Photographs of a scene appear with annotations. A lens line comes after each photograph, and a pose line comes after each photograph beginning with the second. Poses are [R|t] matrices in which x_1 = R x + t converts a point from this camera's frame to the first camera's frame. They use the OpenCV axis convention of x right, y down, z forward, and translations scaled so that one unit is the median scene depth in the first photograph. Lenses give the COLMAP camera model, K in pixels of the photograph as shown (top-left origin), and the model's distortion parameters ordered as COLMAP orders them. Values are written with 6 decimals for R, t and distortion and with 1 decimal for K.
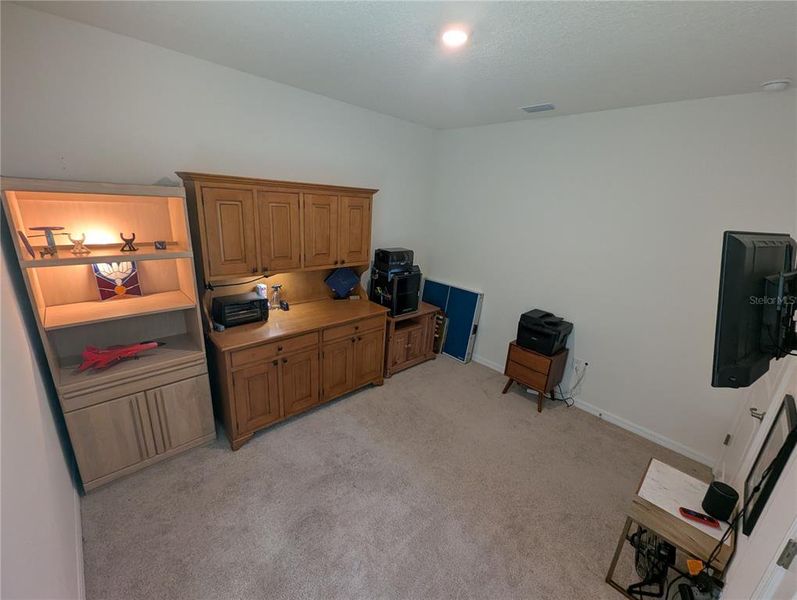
lens RADIAL K [[325.5, 0, 394.3], [0, 325.5, 305.1], [0, 0, 1]] dist [-0.009238, 0.000335]
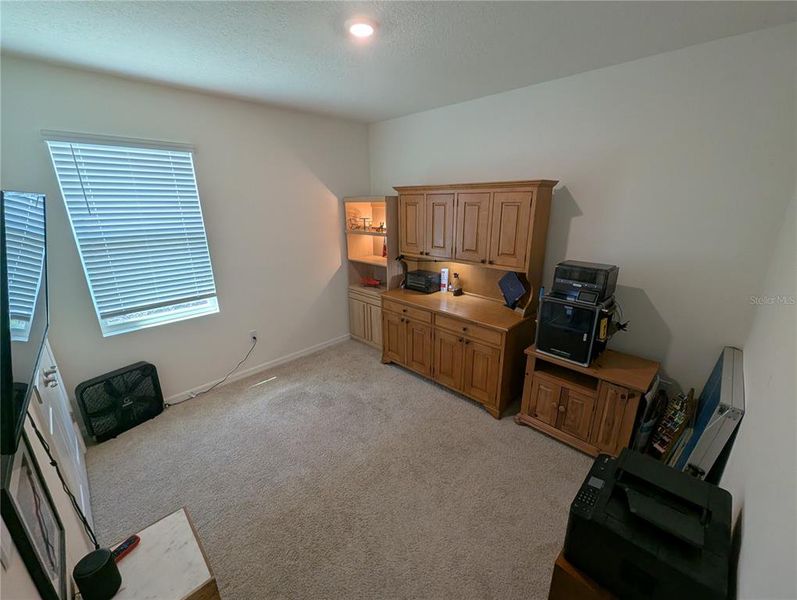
lens RADIAL K [[325.5, 0, 395.5], [0, 325.5, 296.8], [0, 0, 1]] dist [-0.009238, 0.000335]
pose [[0.026074, 0.235508, -0.971523, 0.823193], [-0.281015, 0.934390, 0.218965, -0.180045], [0.959349, 0.267304, 0.090544, 0.727303]]
